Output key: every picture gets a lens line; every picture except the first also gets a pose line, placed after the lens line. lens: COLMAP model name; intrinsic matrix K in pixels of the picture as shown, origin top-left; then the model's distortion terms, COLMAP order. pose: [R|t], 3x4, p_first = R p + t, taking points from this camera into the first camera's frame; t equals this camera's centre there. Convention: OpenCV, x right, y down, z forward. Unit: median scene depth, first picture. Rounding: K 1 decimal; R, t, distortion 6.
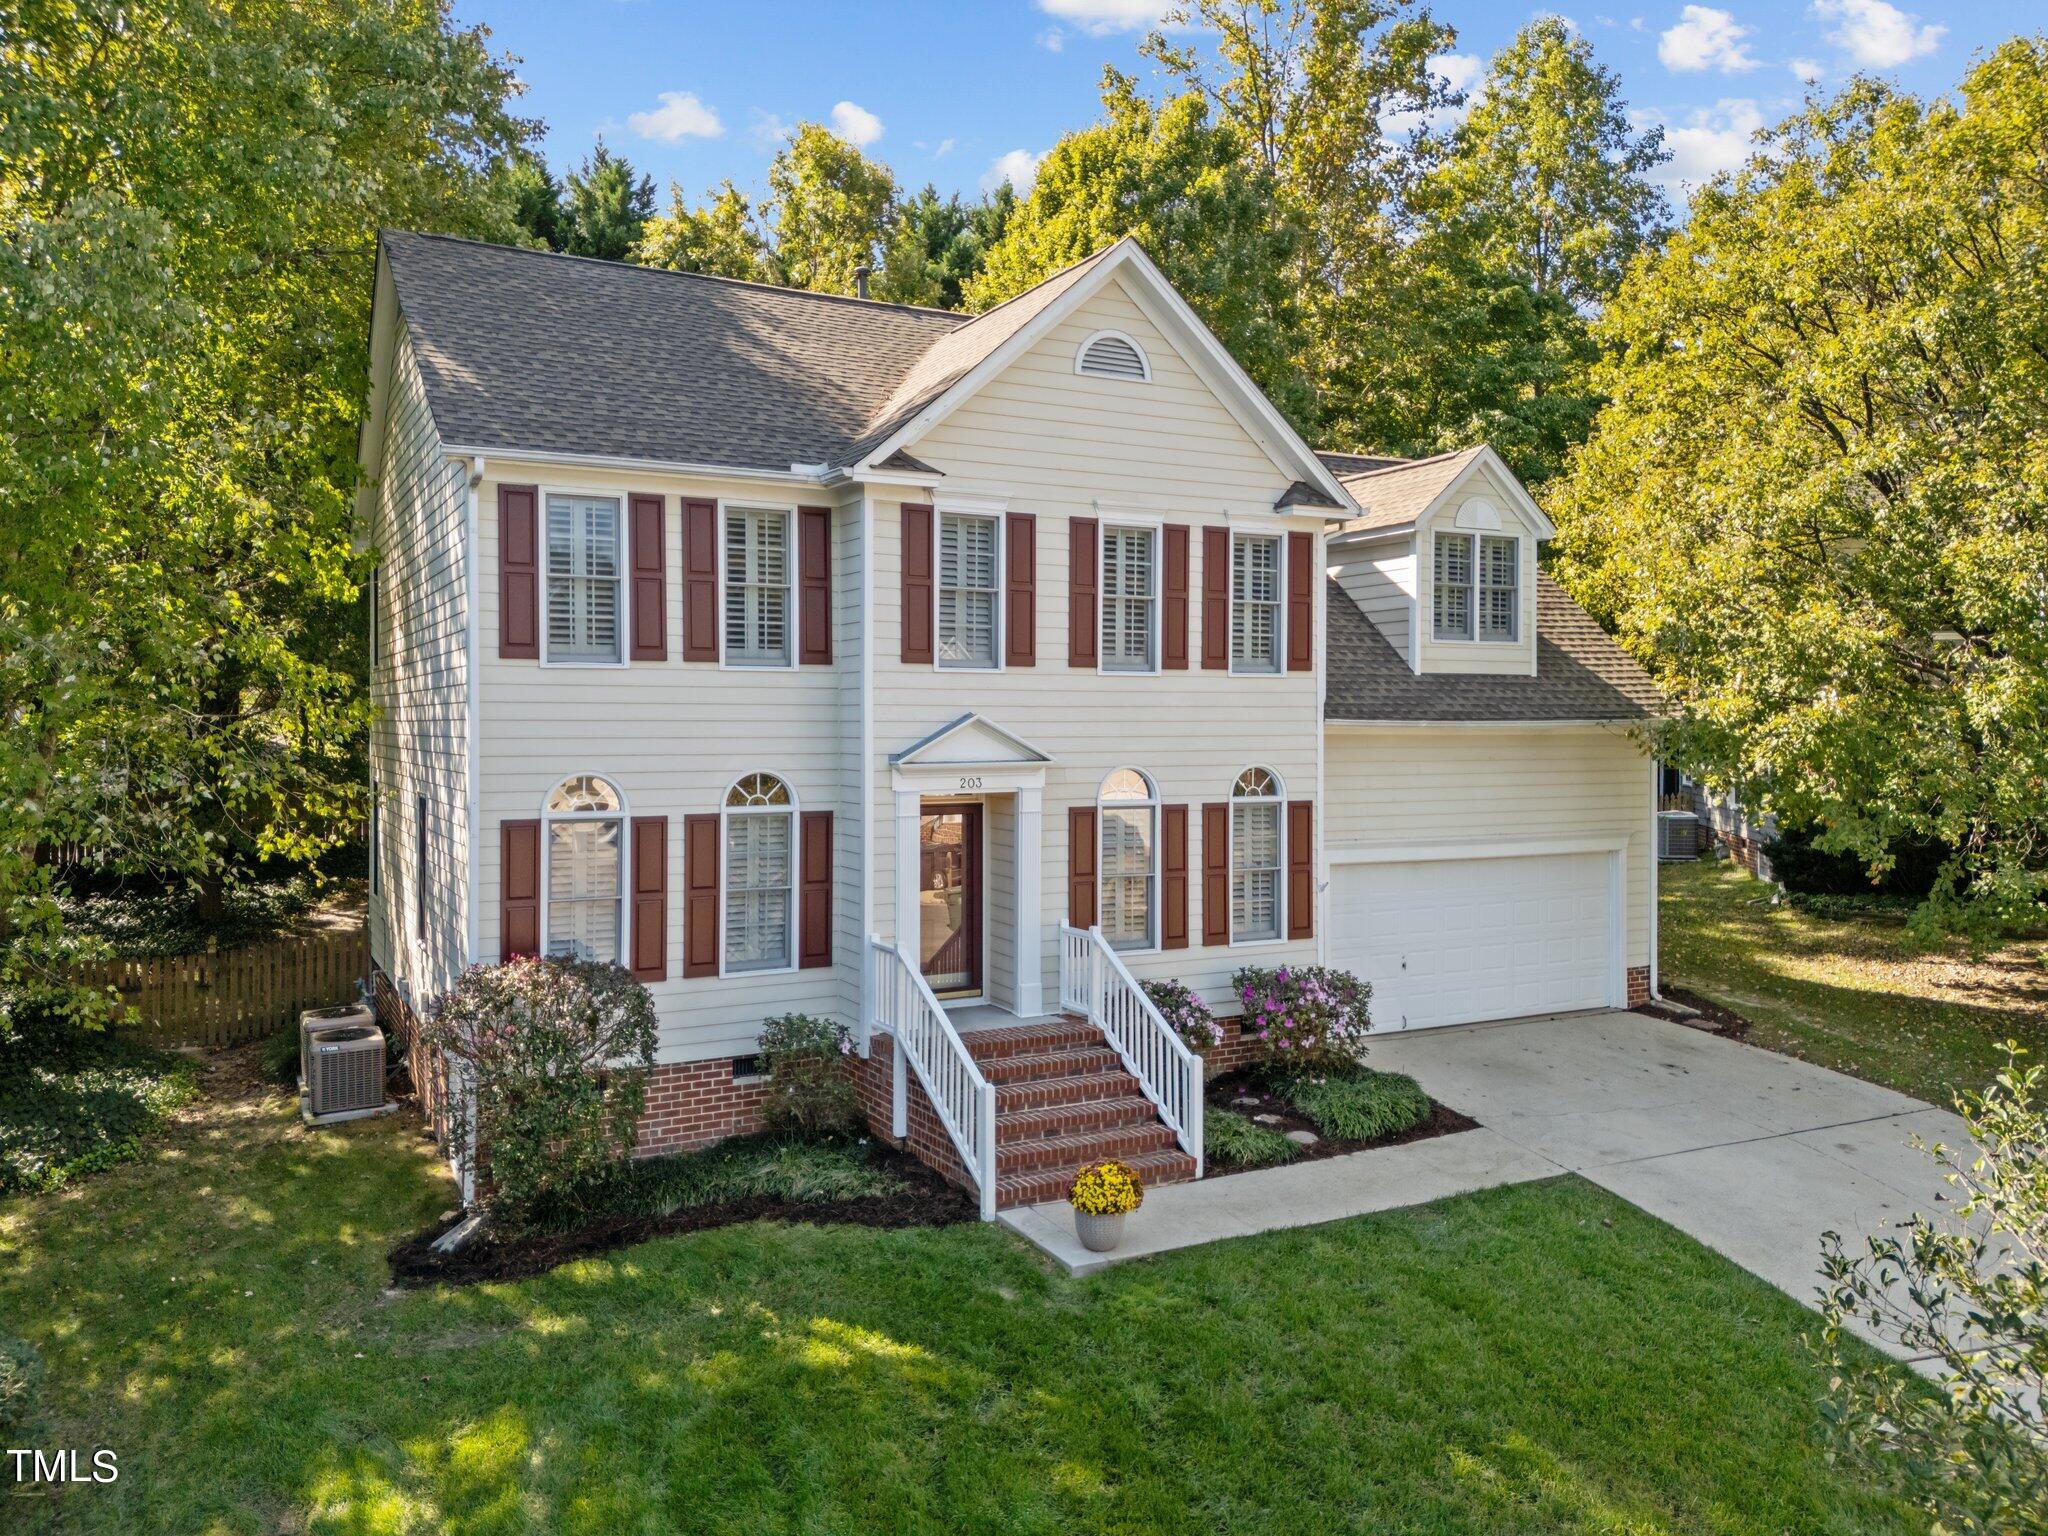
lens RADIAL K [[1422.5, 0, 1077.0], [0, 1422.5, 734.6], [0, 0, 1]] dist [0.091874, -0.122775]
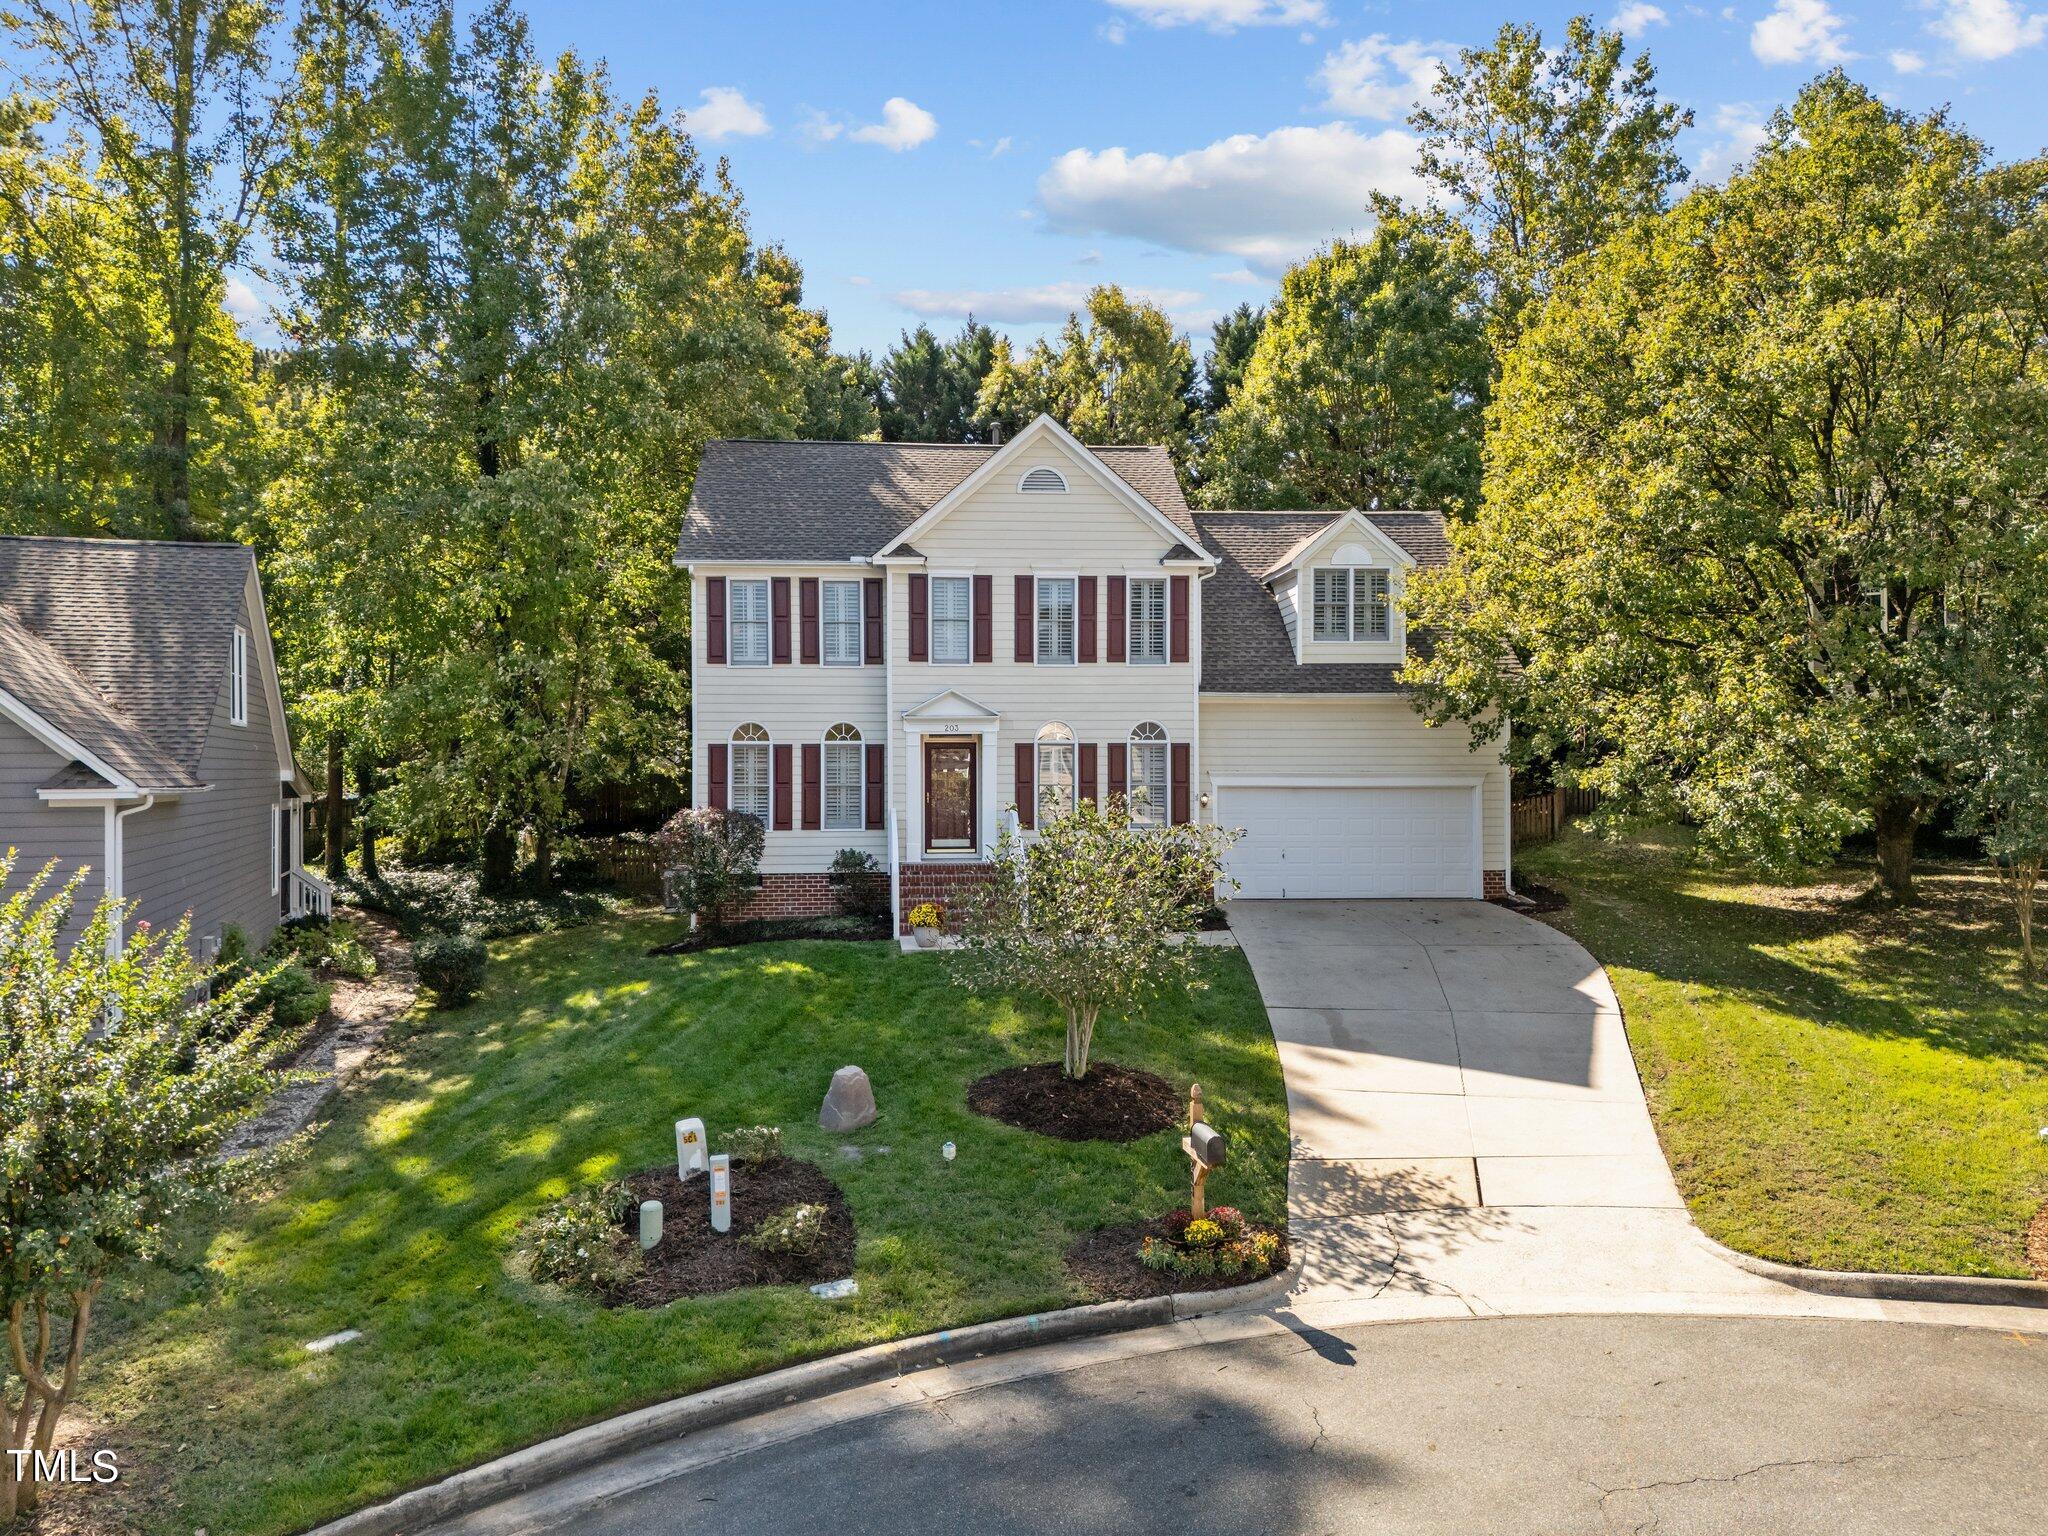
lens RADIAL K [[1445.7, 0, 1114.0], [0, 1445.7, 770.8], [0, 0, 1]] dist [0.101098, -0.071432]
pose [[0.930350, -0.009682, -0.366544, 0.797389], [0.003382, 0.999835, -0.017827, 0.123751], [0.366656, 0.015346, 0.930230, -0.627043]]
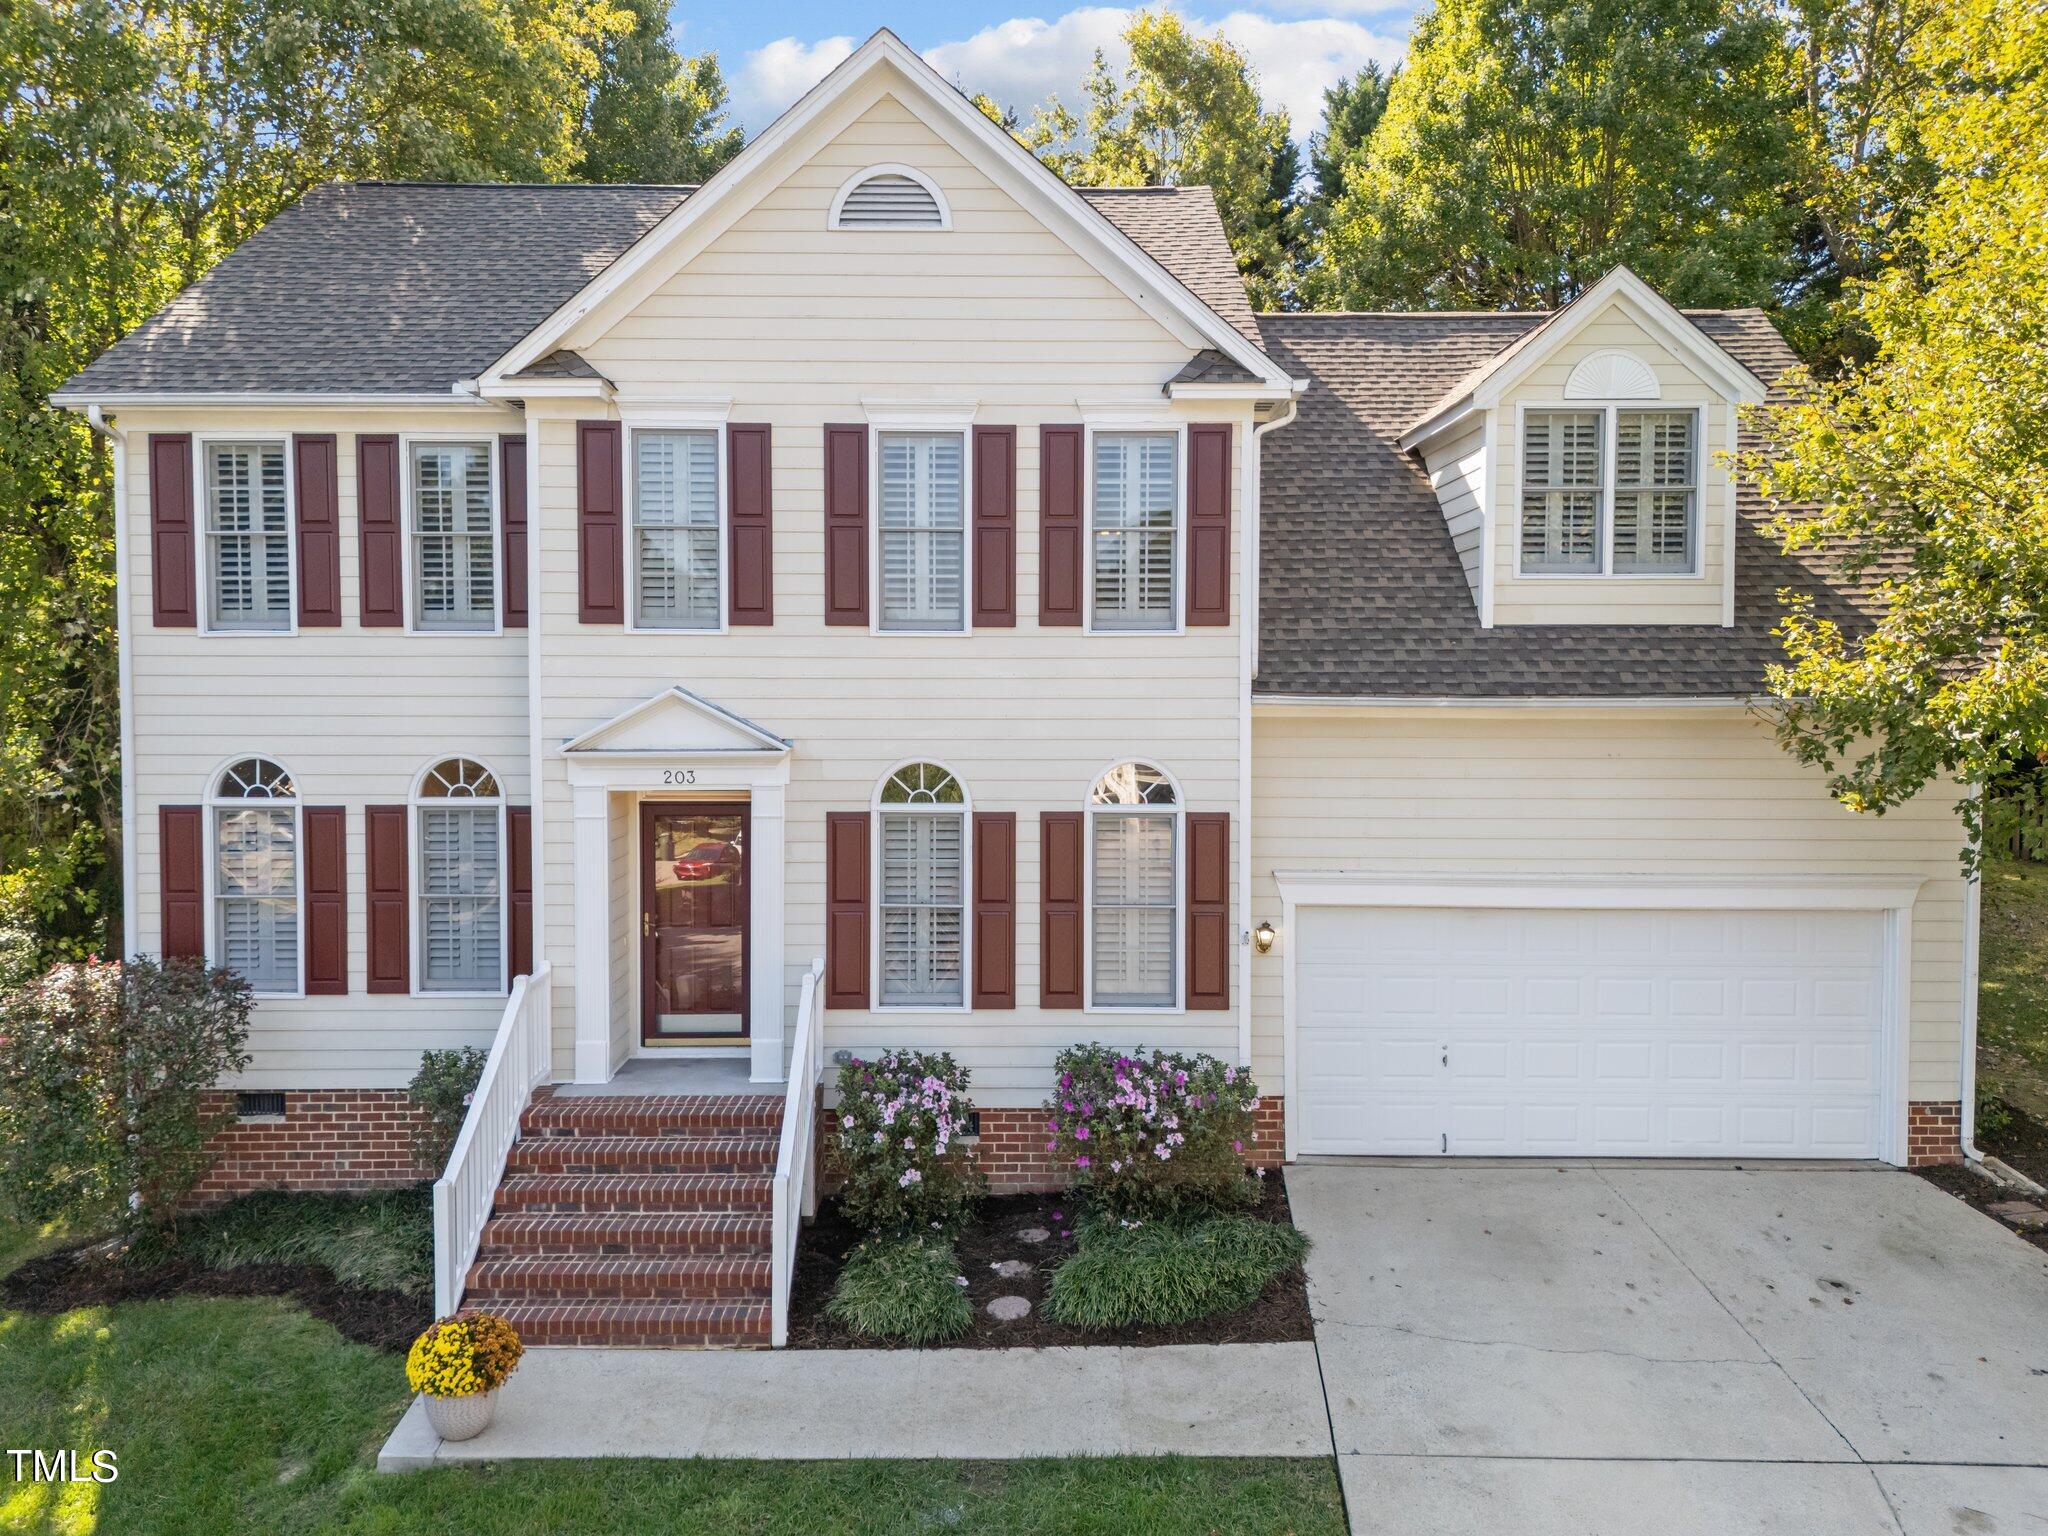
lens RADIAL K [[1440.0, 0, 1080.3], [0, 1440.0, 756.8], [0, 0, 1]] dist [0.068652, -0.072165]
pose [[0.888427, 0.018808, -0.458633, 0.495562], [-0.005820, 0.999541, 0.029717, -0.001538], [0.458981, -0.023732, 0.888129, 0.406065]]
